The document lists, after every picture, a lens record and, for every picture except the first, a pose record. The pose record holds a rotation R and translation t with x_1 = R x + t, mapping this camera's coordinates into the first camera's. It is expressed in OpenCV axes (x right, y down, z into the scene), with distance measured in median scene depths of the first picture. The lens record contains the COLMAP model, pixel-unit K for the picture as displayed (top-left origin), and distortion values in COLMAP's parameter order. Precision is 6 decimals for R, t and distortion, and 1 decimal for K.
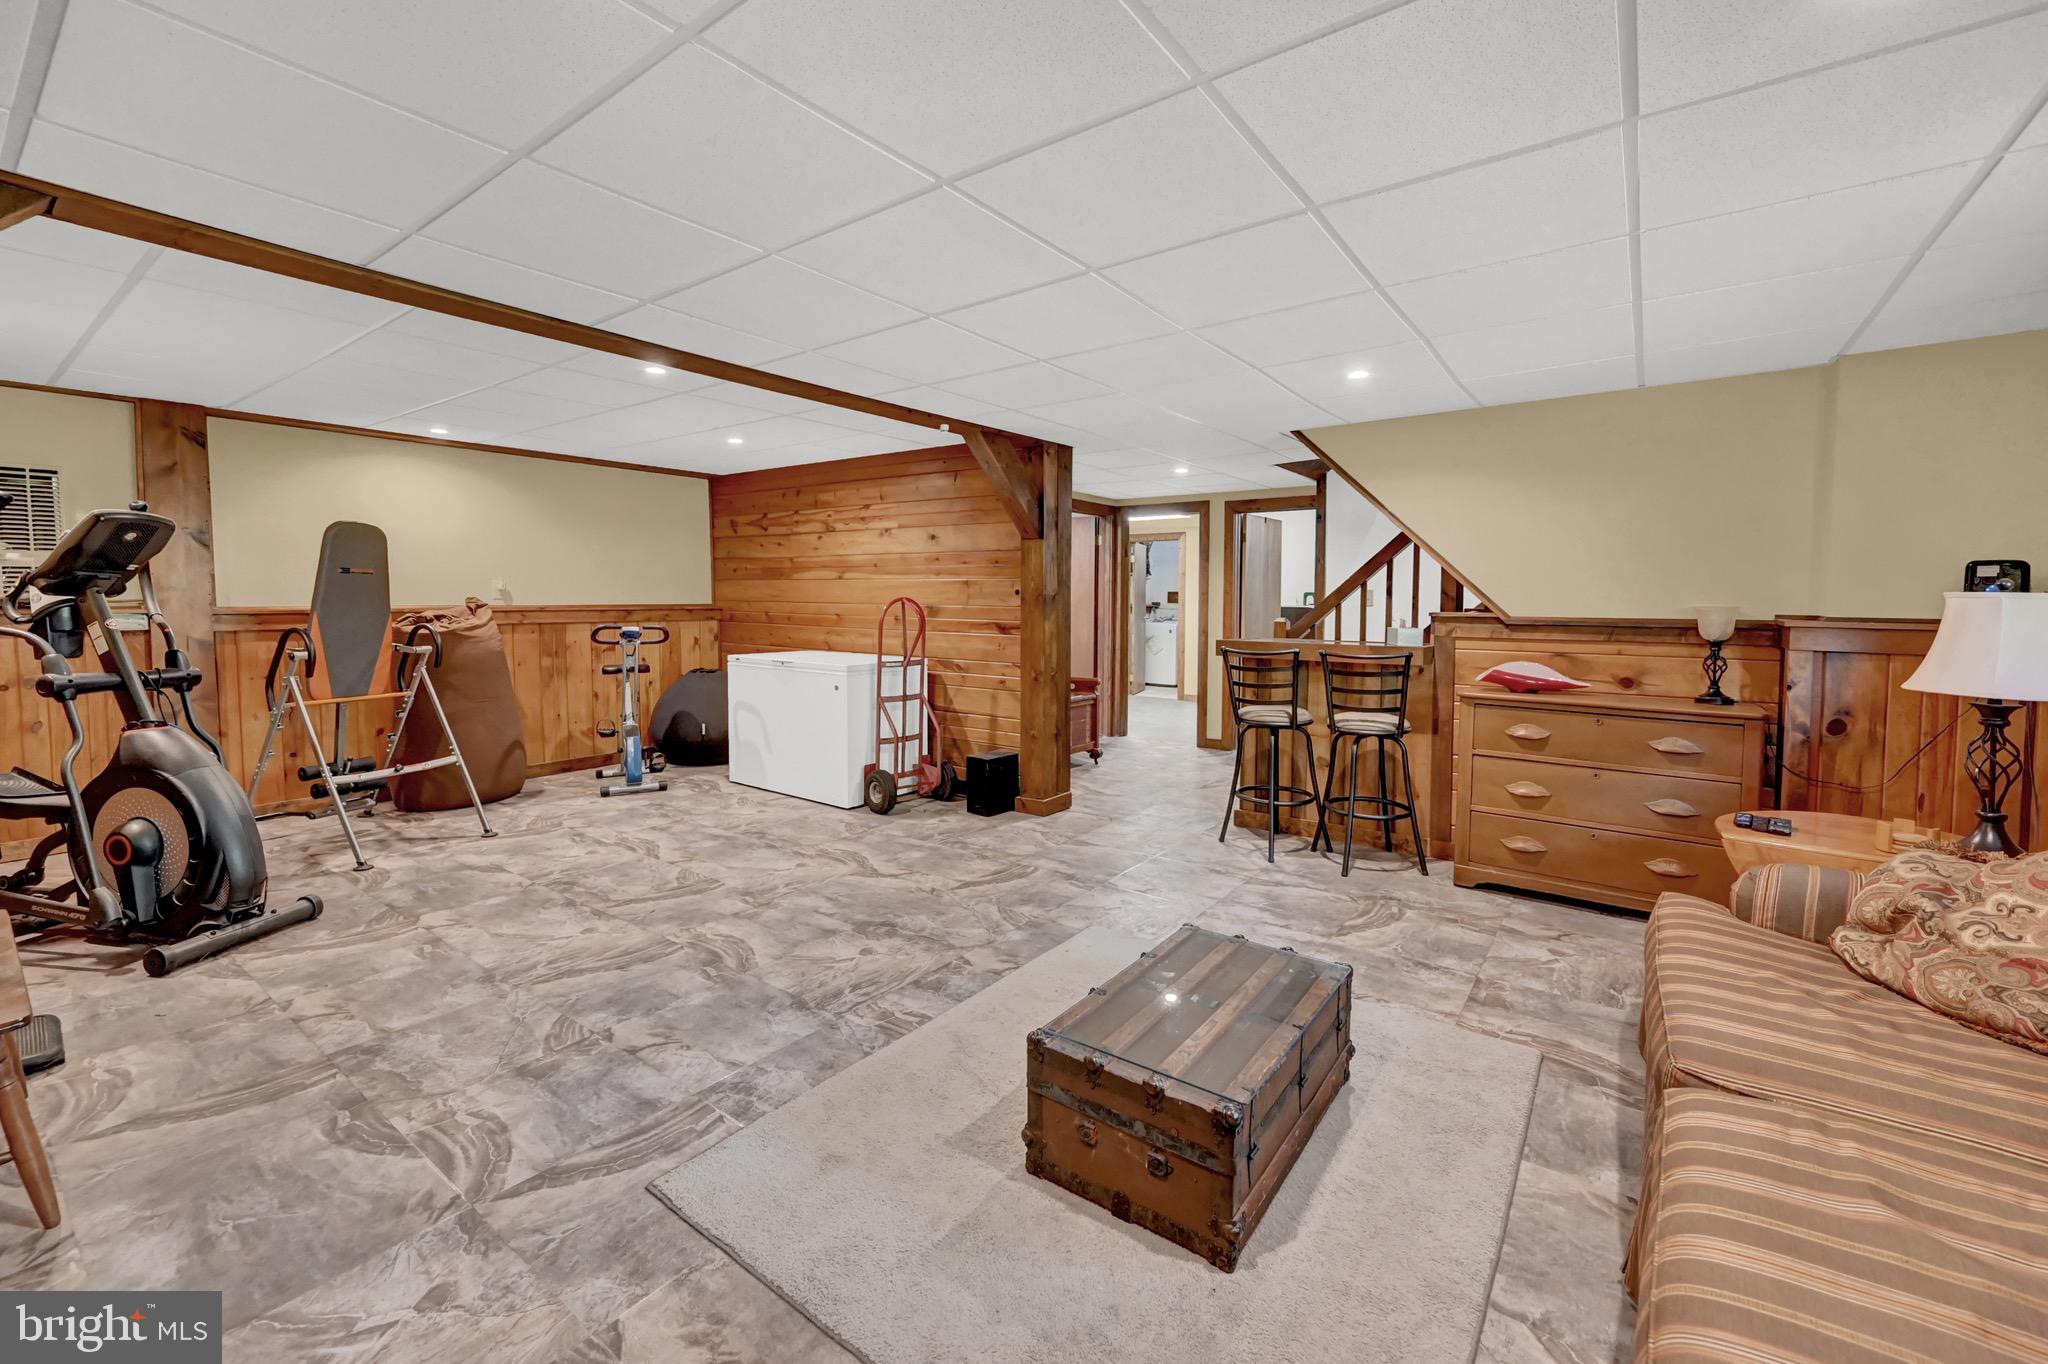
lens RADIAL K [[832.2, 0, 1022.6], [0, 832.2, 643.0], [0, 0, 1]] dist [-0.002005, 0.000198]
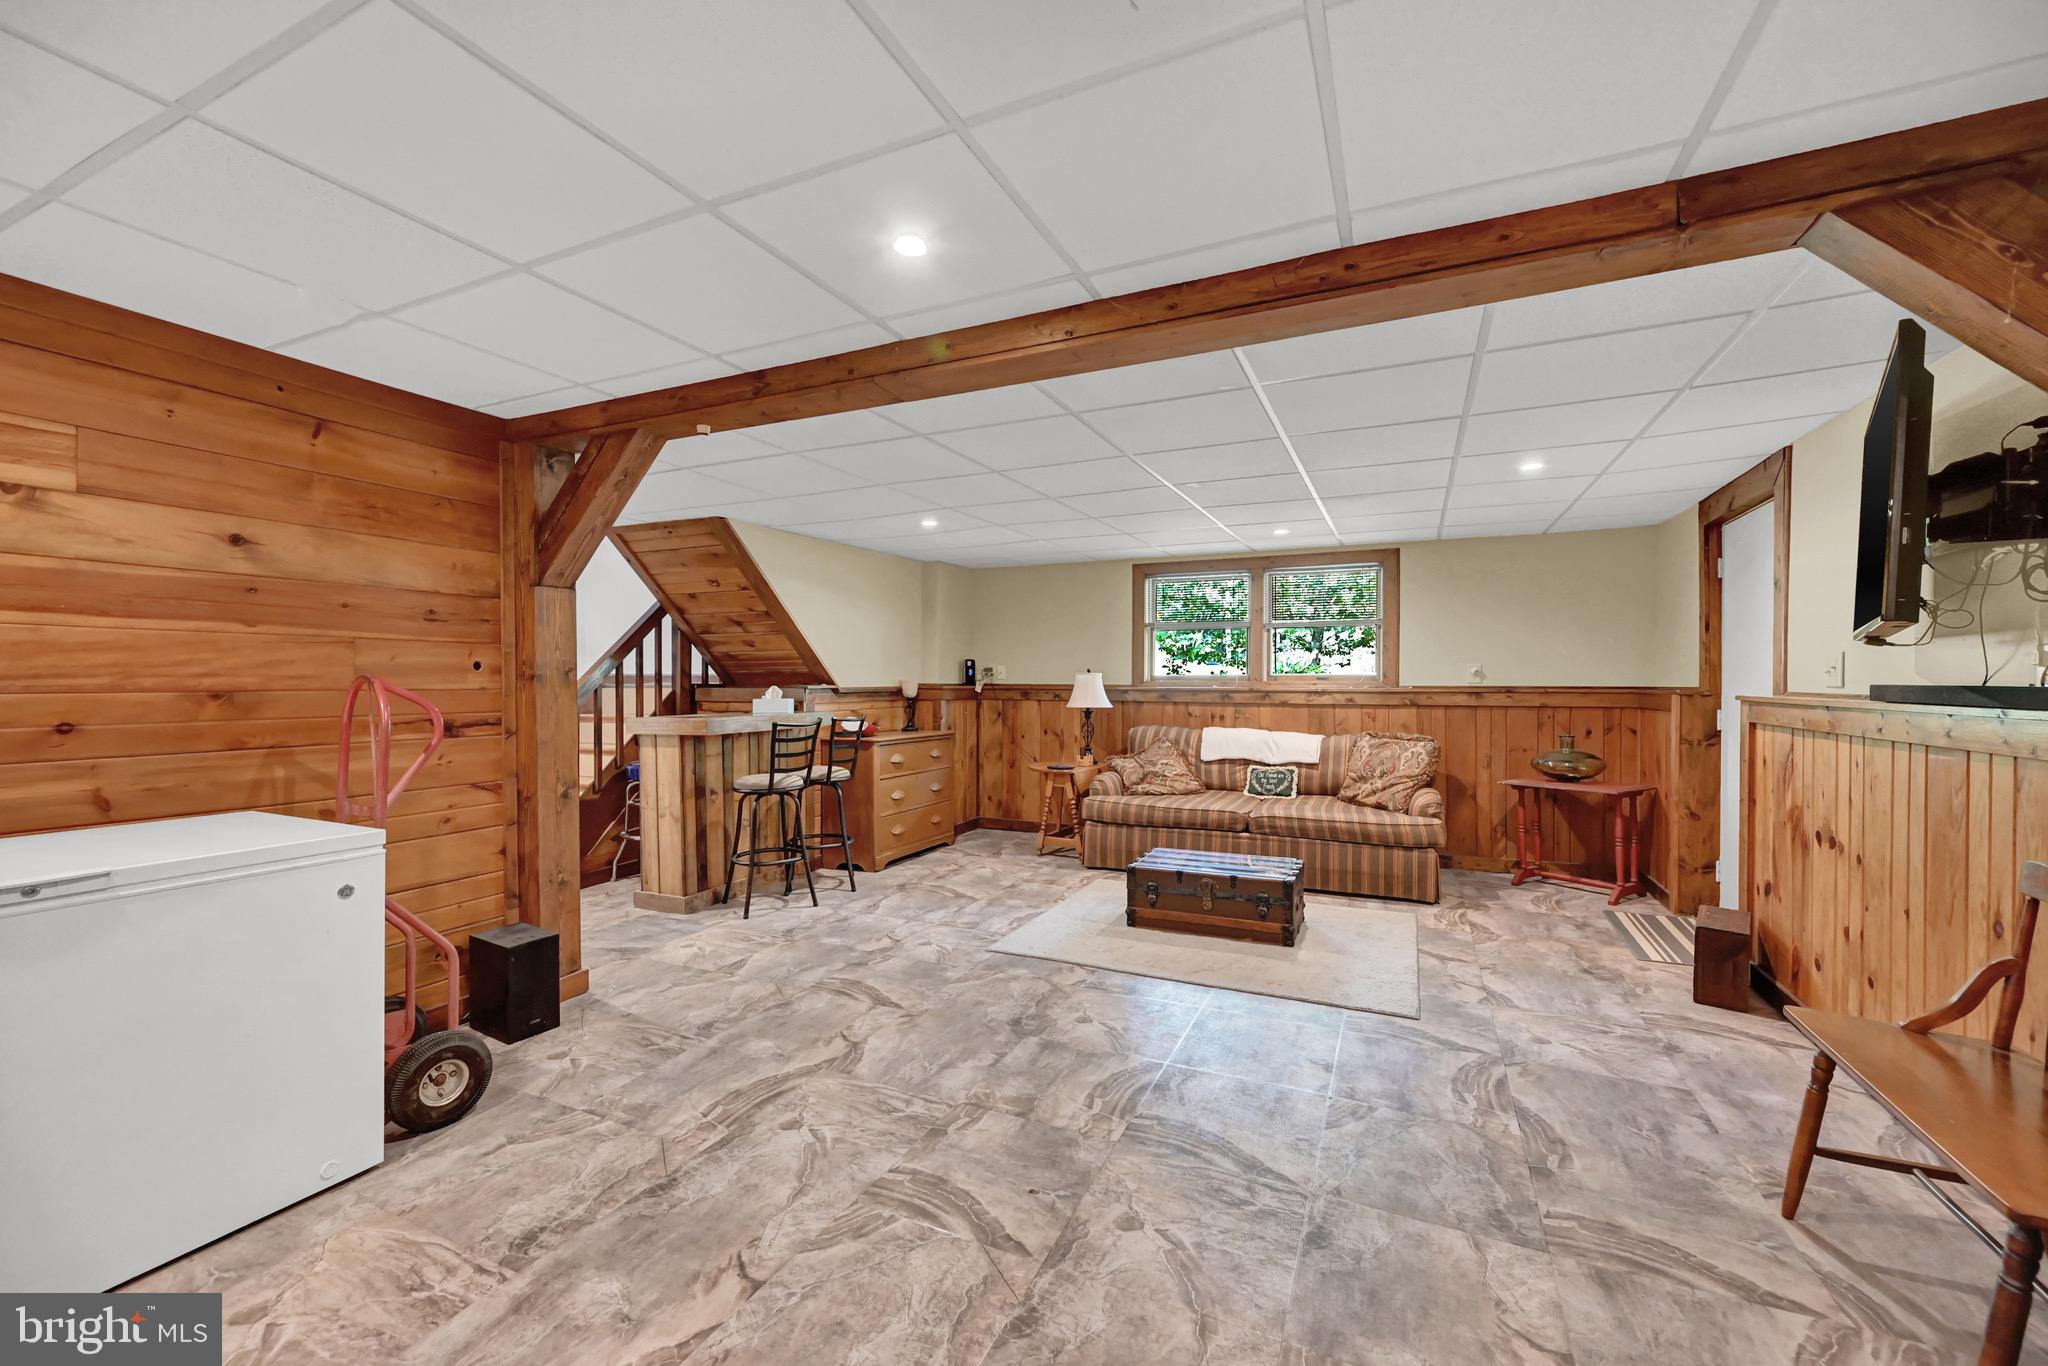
lens RADIAL K [[832.2, 0, 1019.1], [0, 832.2, 683.2], [0, 0, 1]] dist [-0.002005, 0.000198]
pose [[-0.198490, -0.010642, 0.980045, -1.049929], [0.051664, 0.998437, 0.021305, -0.062127], [-0.978740, 0.054862, -0.197630, 1.127501]]
